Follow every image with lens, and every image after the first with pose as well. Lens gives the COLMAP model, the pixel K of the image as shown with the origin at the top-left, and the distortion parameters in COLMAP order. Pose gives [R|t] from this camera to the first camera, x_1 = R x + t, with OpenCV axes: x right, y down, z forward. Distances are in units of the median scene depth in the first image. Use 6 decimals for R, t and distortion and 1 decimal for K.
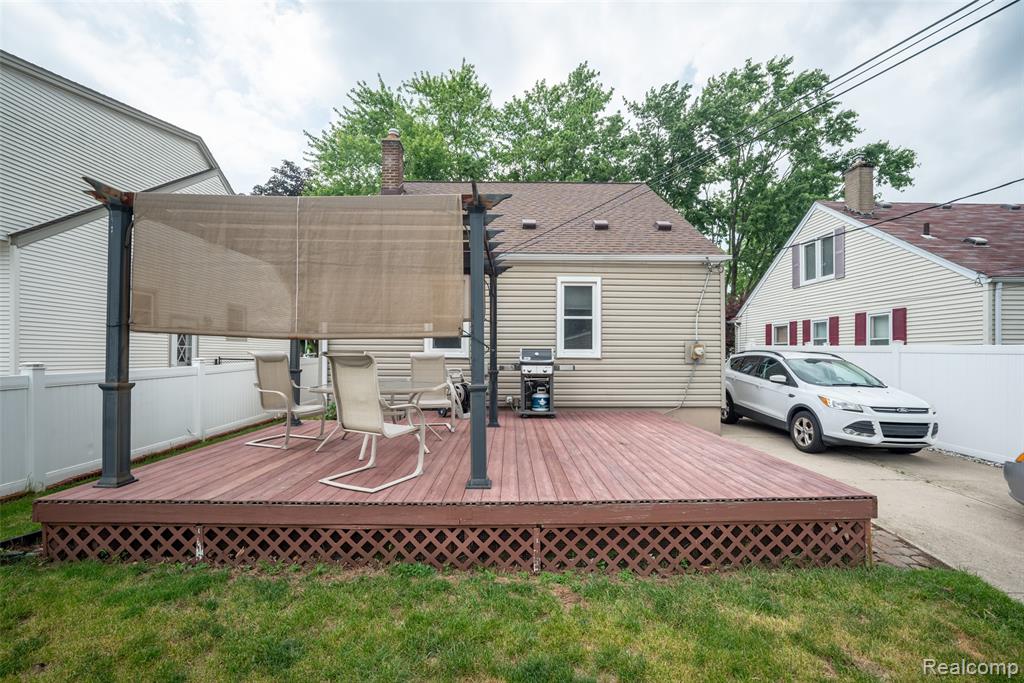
lens RADIAL K [[436.9, 0, 512.6], [0, 436.9, 346.5], [0, 0, 1]] dist [-0.020222, 0.000526]
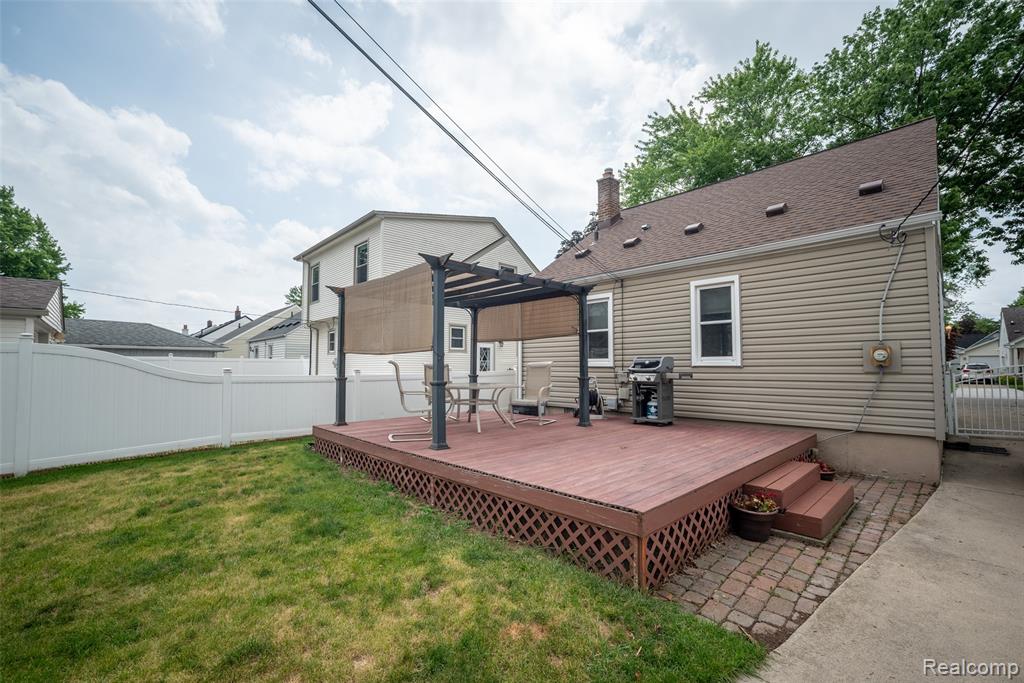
lens RADIAL K [[431.4, 0, 508.3], [0, 431.4, 342.6], [0, 0, 1]] dist [-0.026320, 0.000062]
pose [[0.677236, -0.046037, -0.734324, 0.514890], [0.018081, 0.998781, -0.045940, 0.010140], [0.735544, 0.017835, 0.677242, 0.067955]]
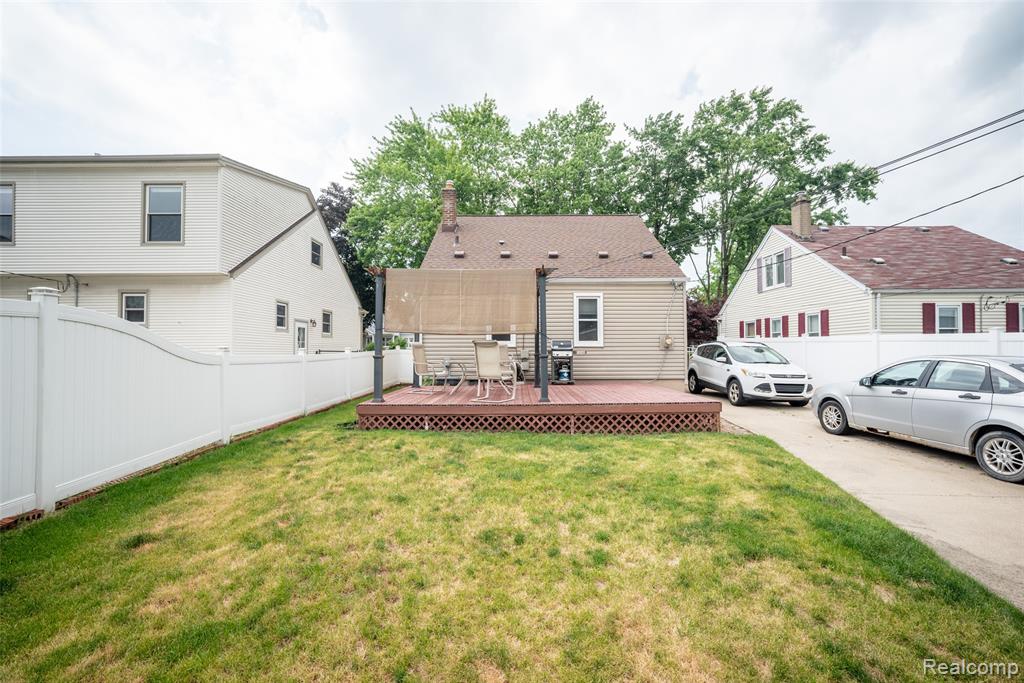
lens RADIAL K [[438.2, 0, 512.1], [0, 438.2, 341.1], [0, 0, 1]] dist [-0.024477, -0.000019]
pose [[0.999808, -0.007248, -0.018179, -0.084411], [0.007184, 0.999968, -0.003576, 0.010075], [0.018204, 0.003445, 0.999828, -0.509952]]
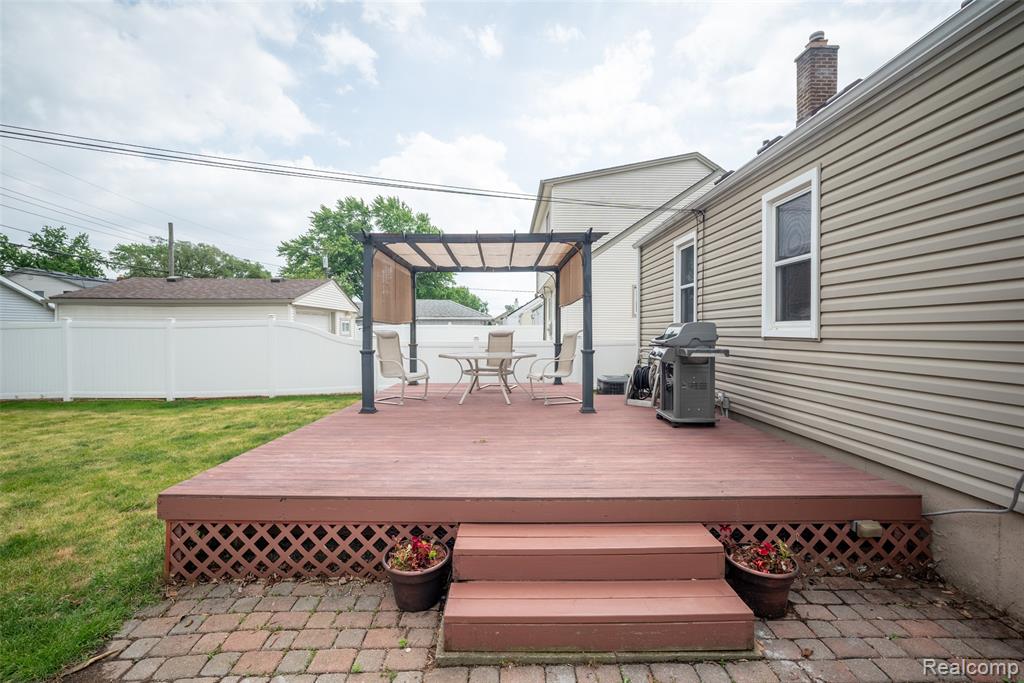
lens RADIAL K [[432.8, 0, 511.0], [0, 432.8, 330.6], [0, 0, 1]] dist [-0.016099, 0.000514]
pose [[0.004103, -0.005982, -0.999974, 0.658973], [0.017403, 0.999831, -0.005910, 0.014341], [0.999840, -0.017379, 0.004207, 0.659805]]
